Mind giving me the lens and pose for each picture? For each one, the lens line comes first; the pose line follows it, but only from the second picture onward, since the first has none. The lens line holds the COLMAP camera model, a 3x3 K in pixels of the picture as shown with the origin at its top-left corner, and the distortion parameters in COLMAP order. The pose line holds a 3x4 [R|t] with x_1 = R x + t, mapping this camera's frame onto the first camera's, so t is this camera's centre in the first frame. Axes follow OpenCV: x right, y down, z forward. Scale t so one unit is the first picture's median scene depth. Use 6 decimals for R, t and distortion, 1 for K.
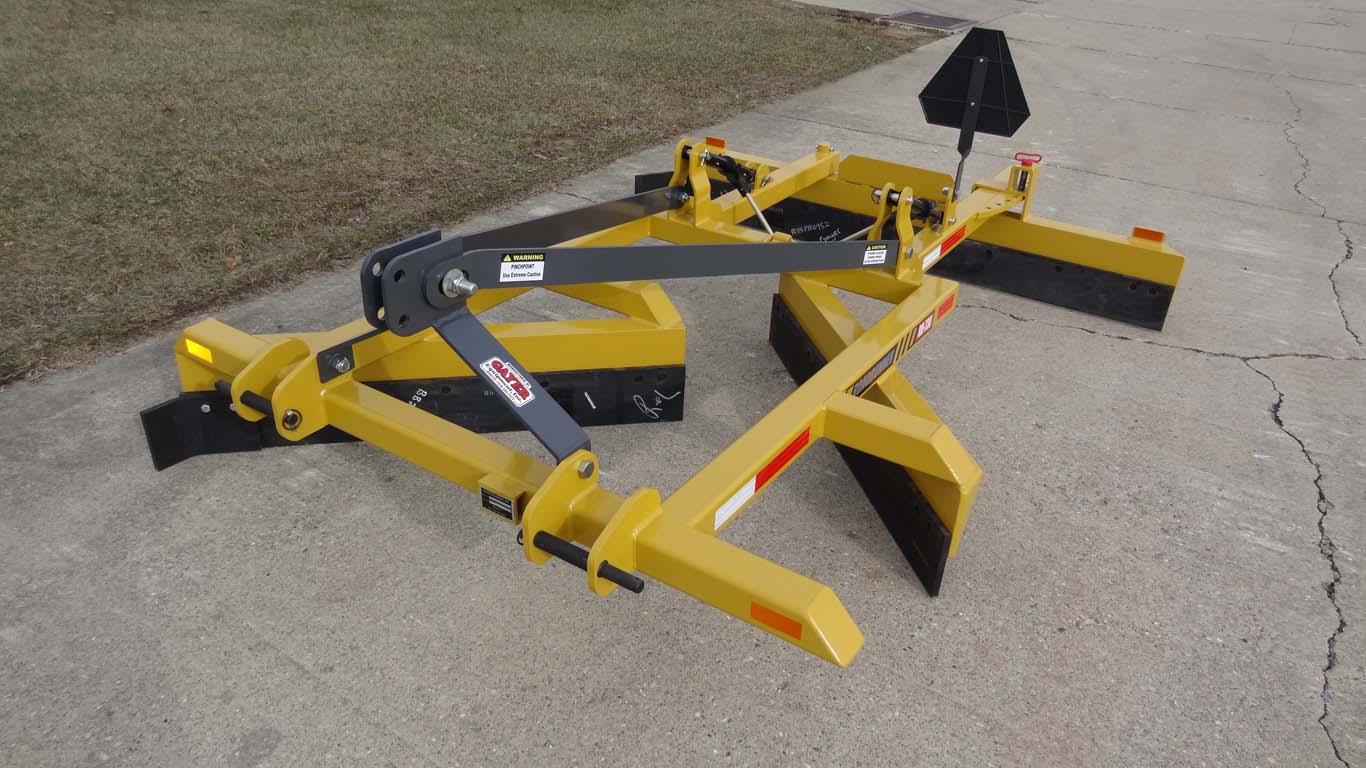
lens RADIAL K [[956.3, 0, 679.5], [0, 956.3, 381.4], [0, 0, 1]] dist [-0.003568, 0.006523]
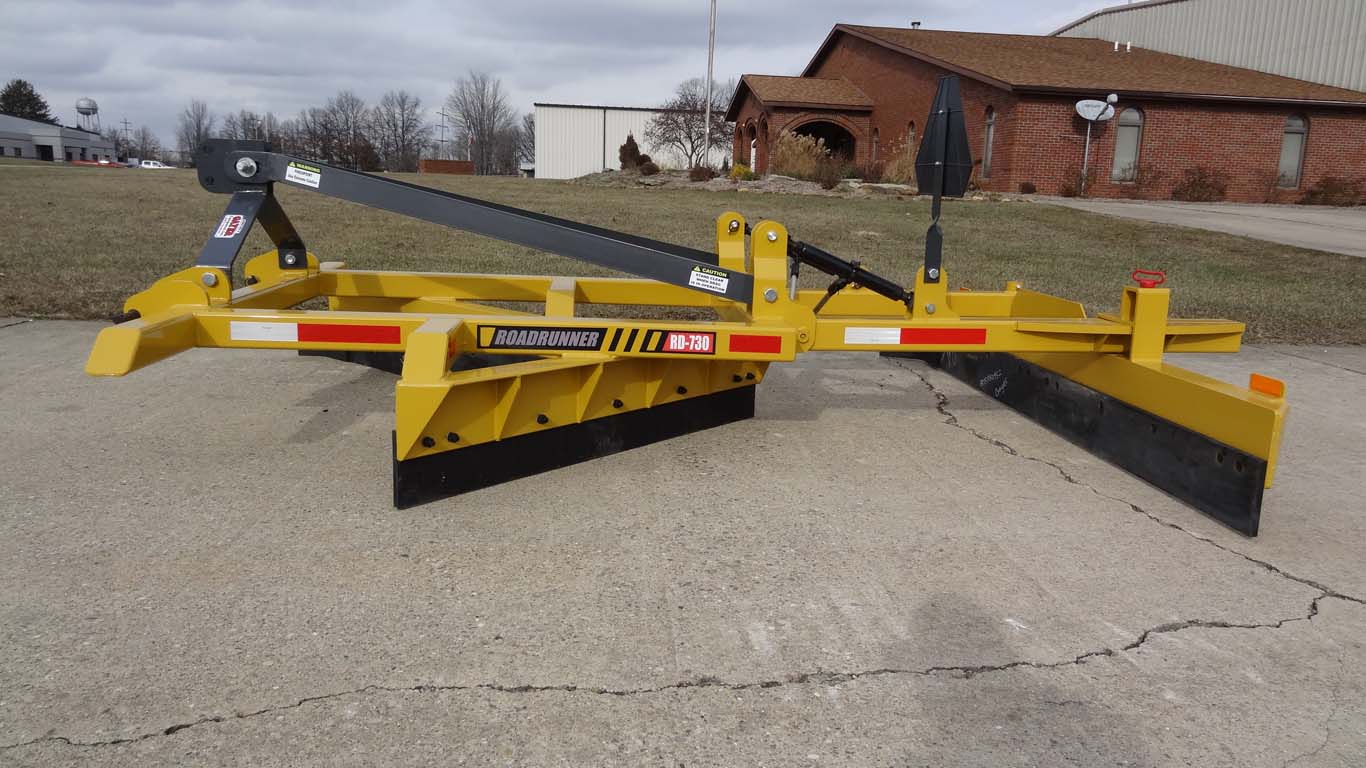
lens RADIAL K [[956.3, 0, 680.9], [0, 956.3, 382.6], [0, 0, 1]] dist [-0.003568, 0.006523]
pose [[0.624949, 0.139017, -0.768188, 0.943208], [-0.383600, 0.911711, -0.147083, 0.112793], [0.679919, 0.386596, 0.623100, 0.433697]]
